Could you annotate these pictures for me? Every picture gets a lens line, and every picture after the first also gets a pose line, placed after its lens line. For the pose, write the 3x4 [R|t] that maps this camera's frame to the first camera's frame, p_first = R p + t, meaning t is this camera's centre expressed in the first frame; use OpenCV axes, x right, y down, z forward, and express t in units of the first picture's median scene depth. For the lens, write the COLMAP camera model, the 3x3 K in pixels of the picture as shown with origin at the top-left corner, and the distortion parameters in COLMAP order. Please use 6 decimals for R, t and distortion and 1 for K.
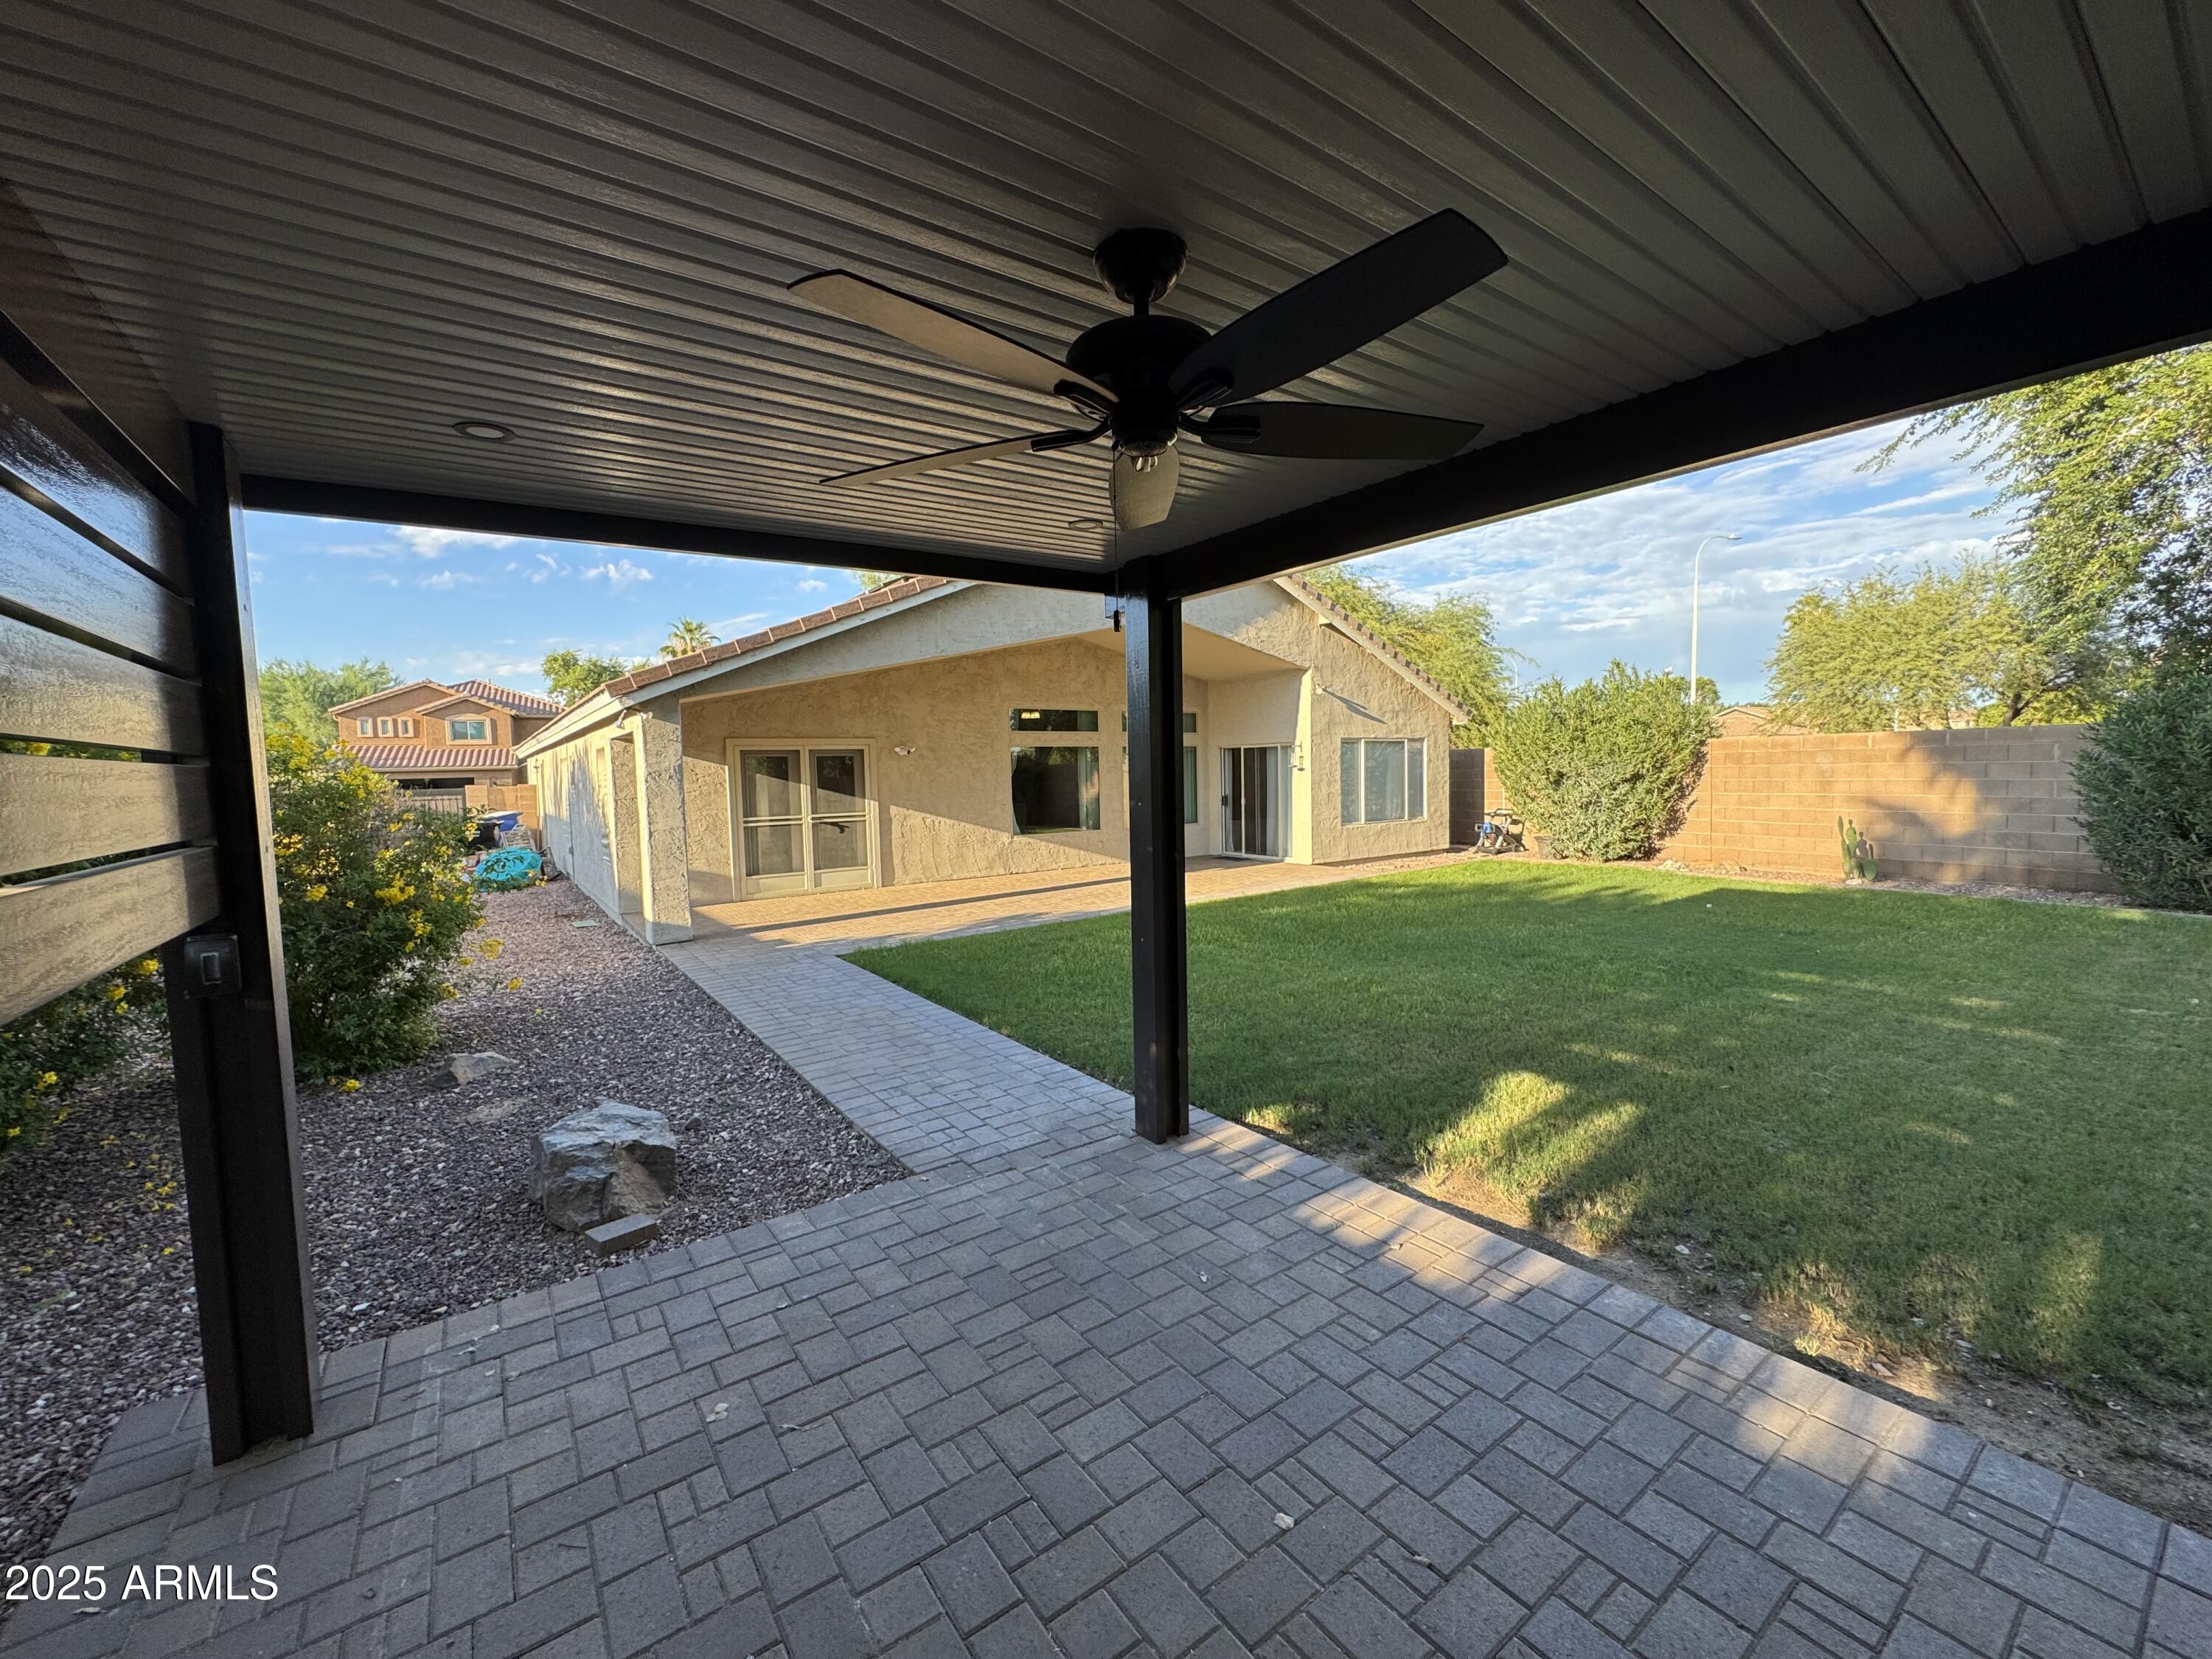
lens RADIAL K [[887.9, 0, 1100.8], [0, 887.9, 828.1], [0, 0, 1]] dist [-0.000872, -0.000624]
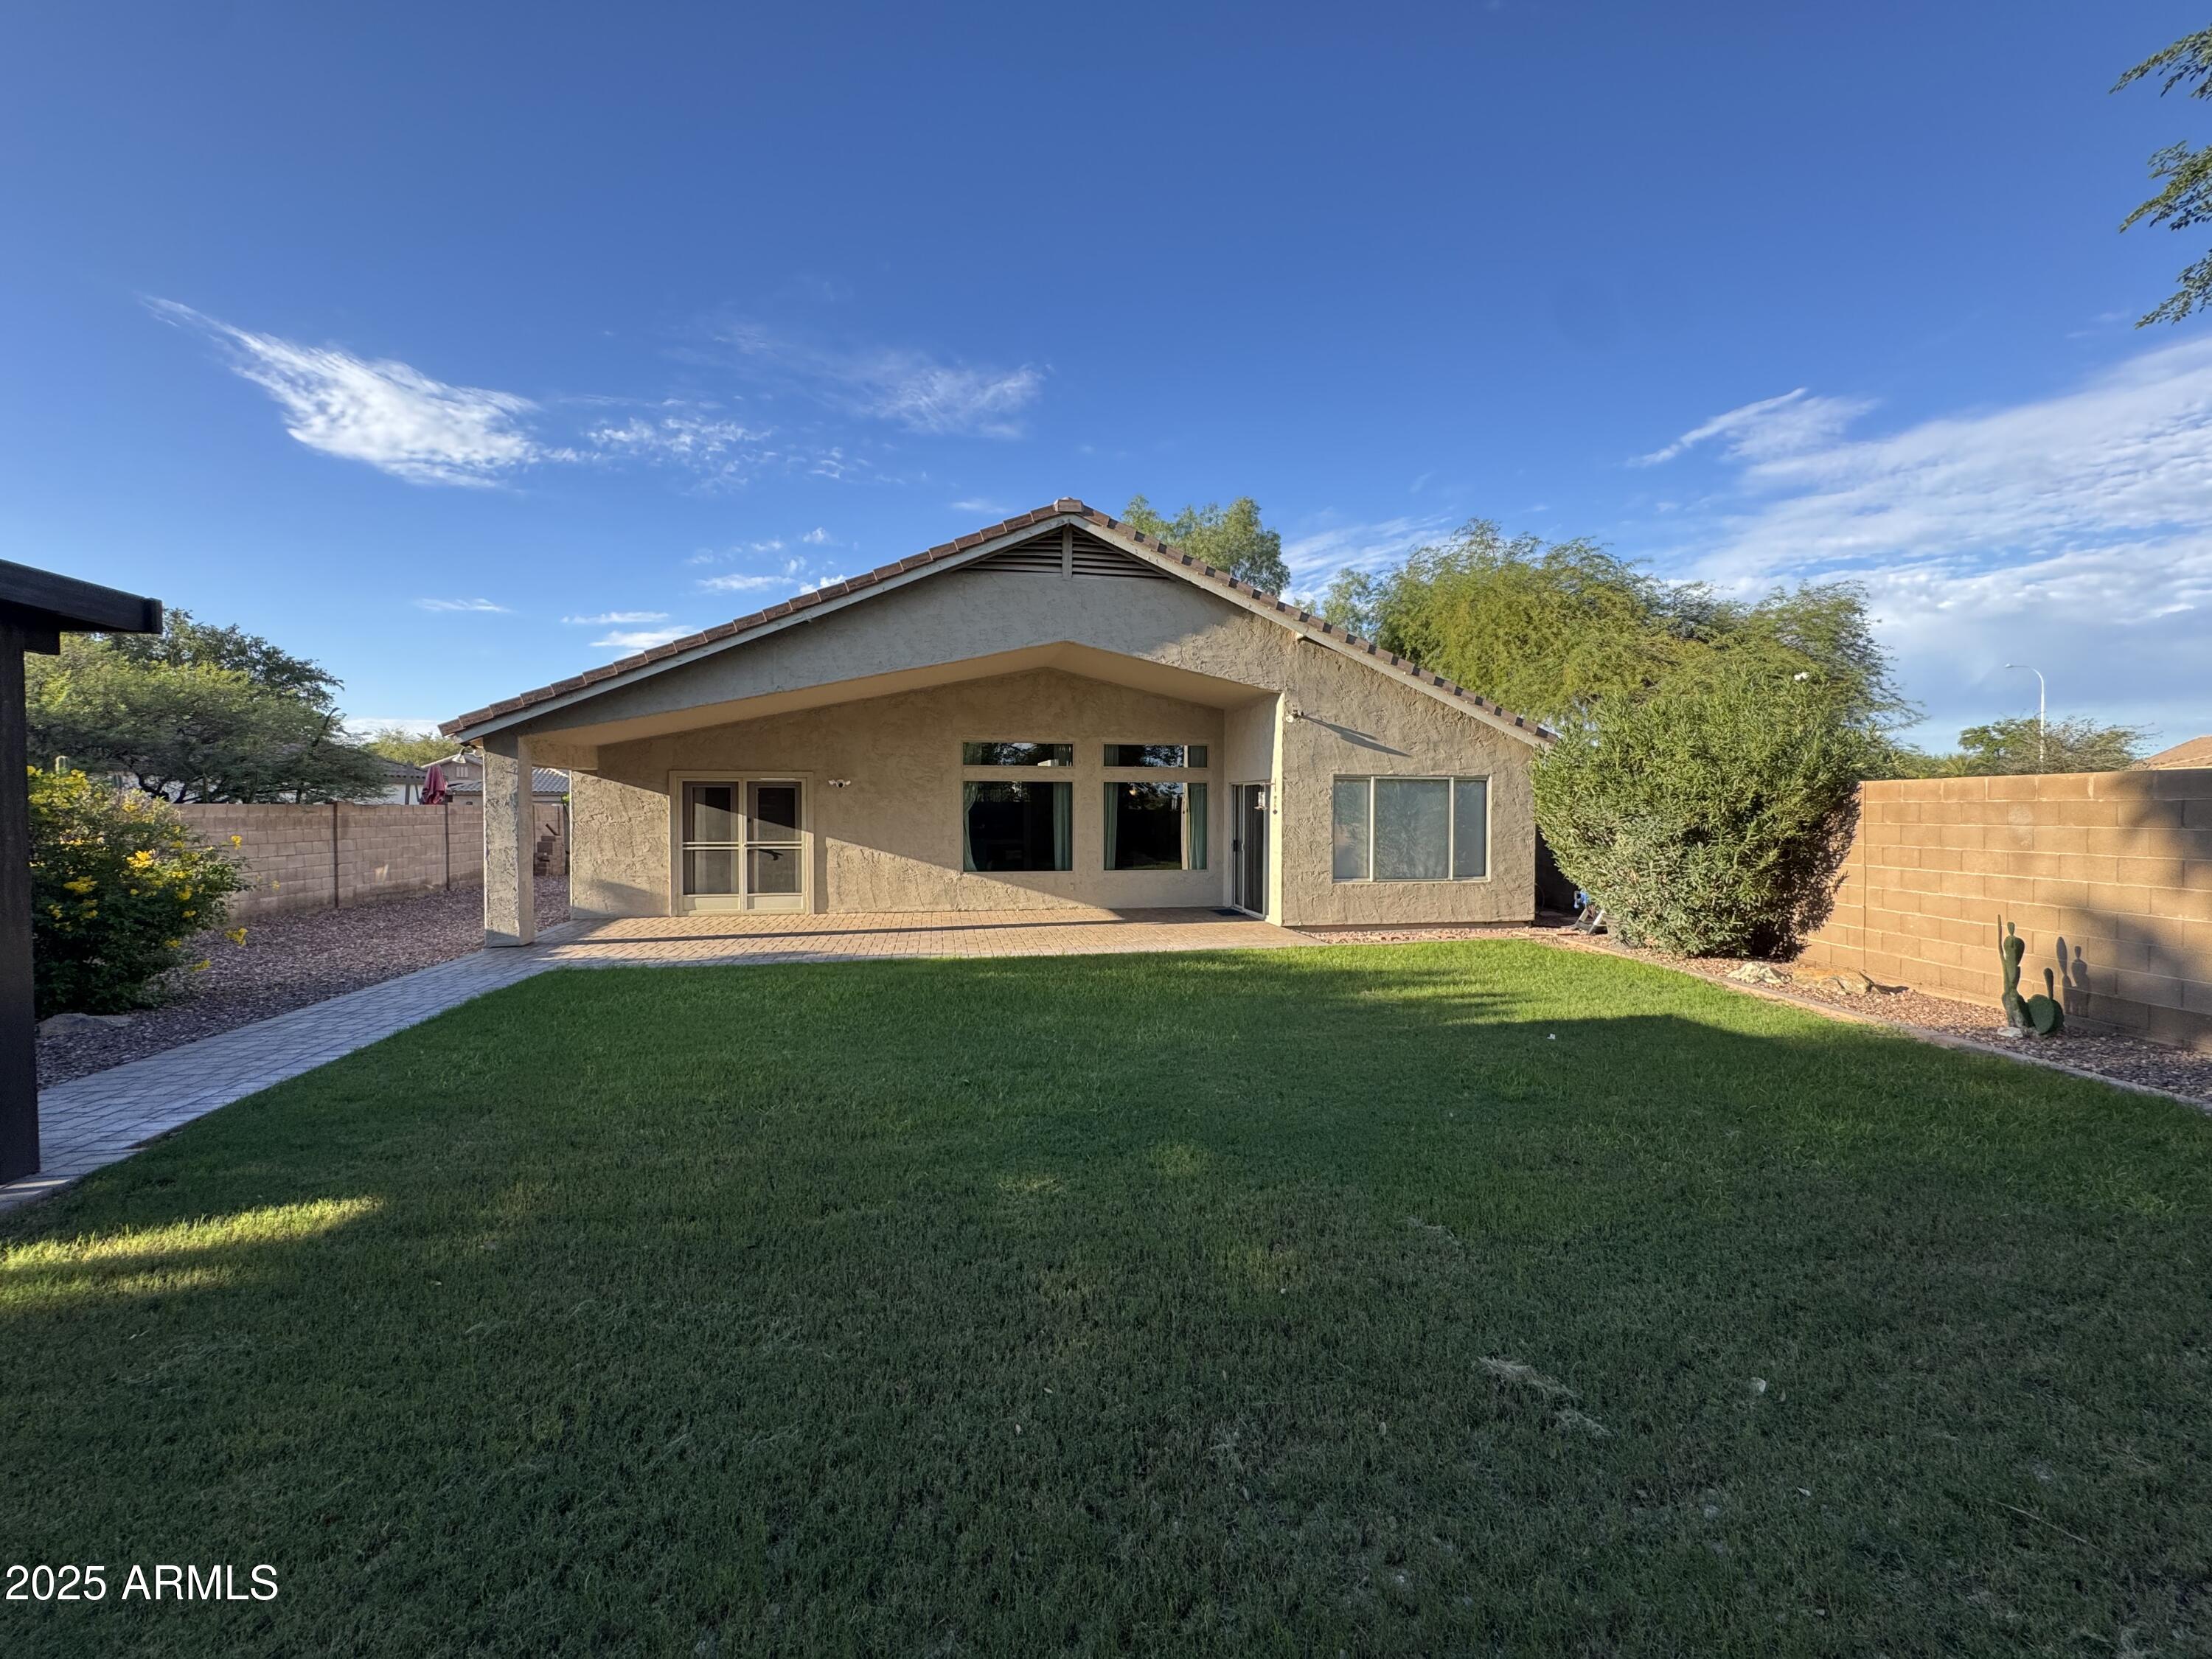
lens RADIAL K [[887.9, 0, 1100.8], [0, 887.9, 828.1], [0, 0, 1]] dist [-0.000872, -0.000624]
pose [[0.900321, 0.034098, -0.433888, 0.465356], [-0.049082, 0.998521, -0.023375, -0.024491], [0.432449, 0.042341, 0.900664, 0.184886]]
